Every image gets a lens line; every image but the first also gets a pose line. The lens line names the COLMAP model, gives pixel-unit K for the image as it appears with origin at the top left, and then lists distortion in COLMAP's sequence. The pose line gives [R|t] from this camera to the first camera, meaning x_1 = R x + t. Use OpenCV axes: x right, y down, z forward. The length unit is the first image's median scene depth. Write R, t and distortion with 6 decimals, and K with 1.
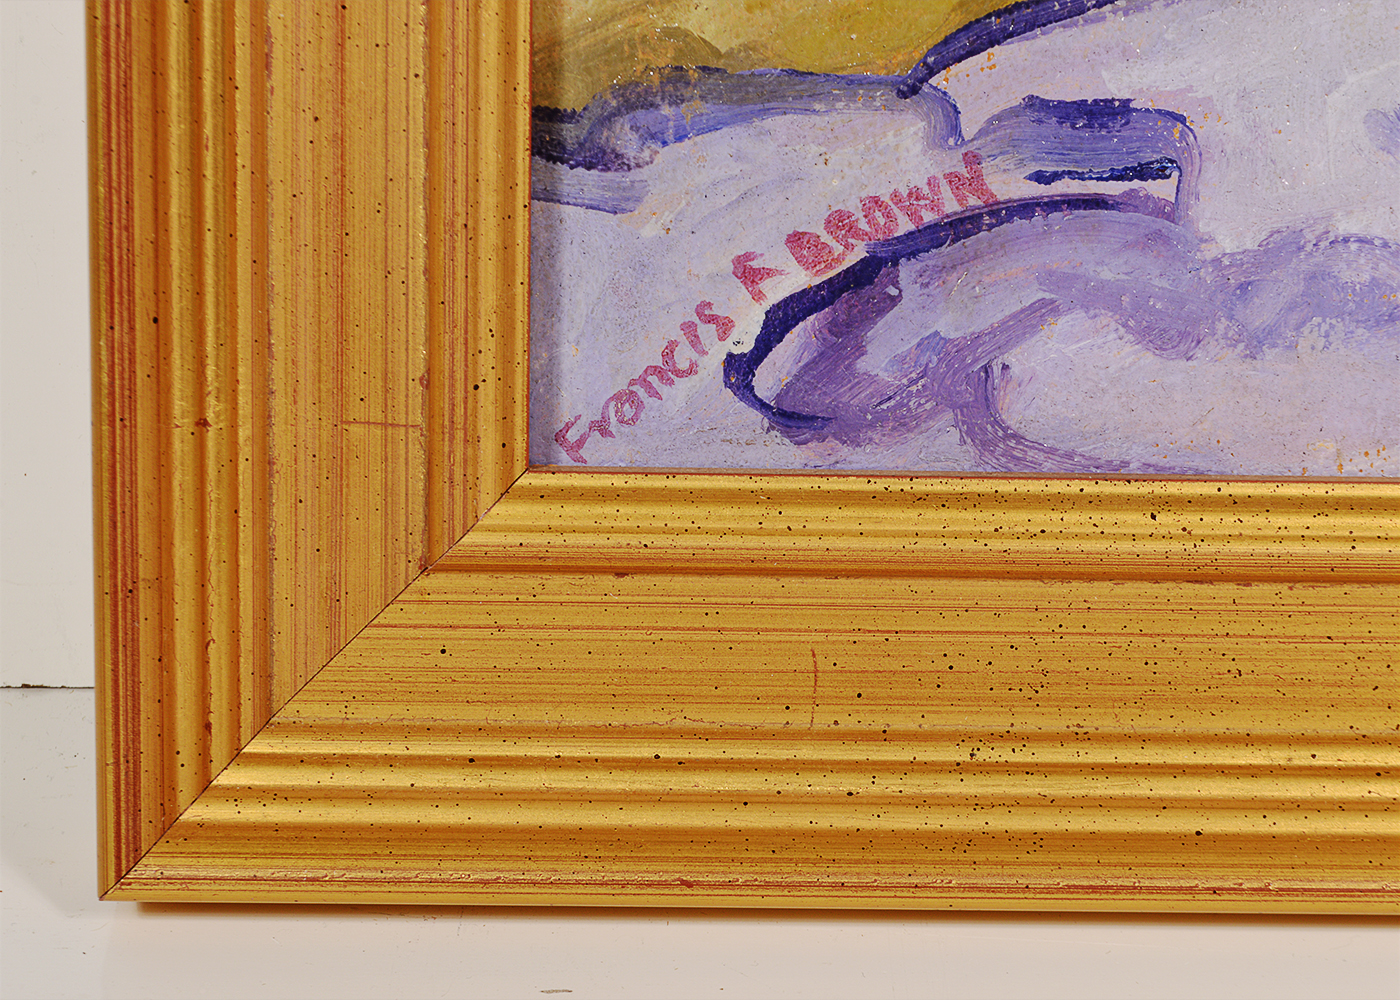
lens RADIAL K [[3444.7, 0, 699.4], [0, 3444.7, 500.9], [0, 0, 1]] dist [0.024476, 0.000000]
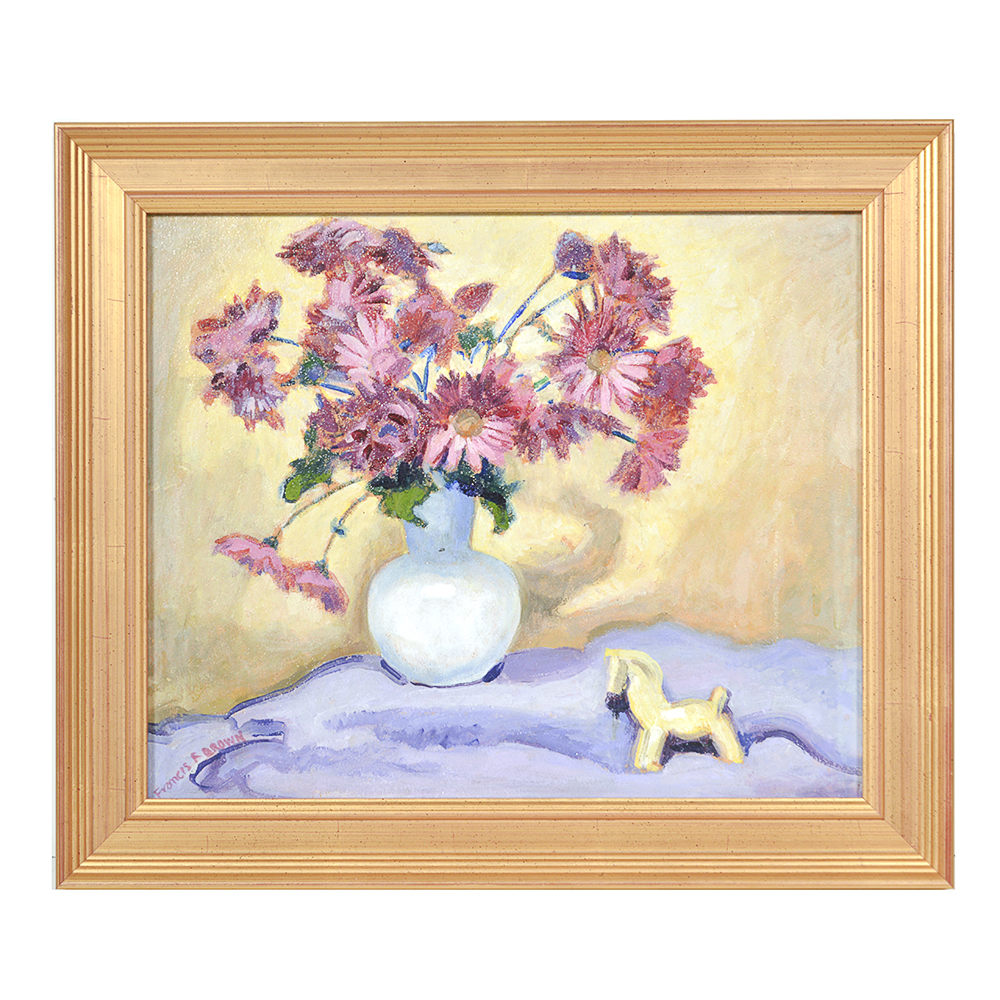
lens RADIAL K [[2796.4, 0, 498.6], [0, 2796.4, 499.4], [0, 0, 1]] dist [0.109859, 0.000000]
pose [[0.998778, -0.017949, -0.046038, 0.624341], [0.010267, 0.986741, -0.161978, 0.216801], [0.048335, 0.161307, 0.985720, -2.880902]]
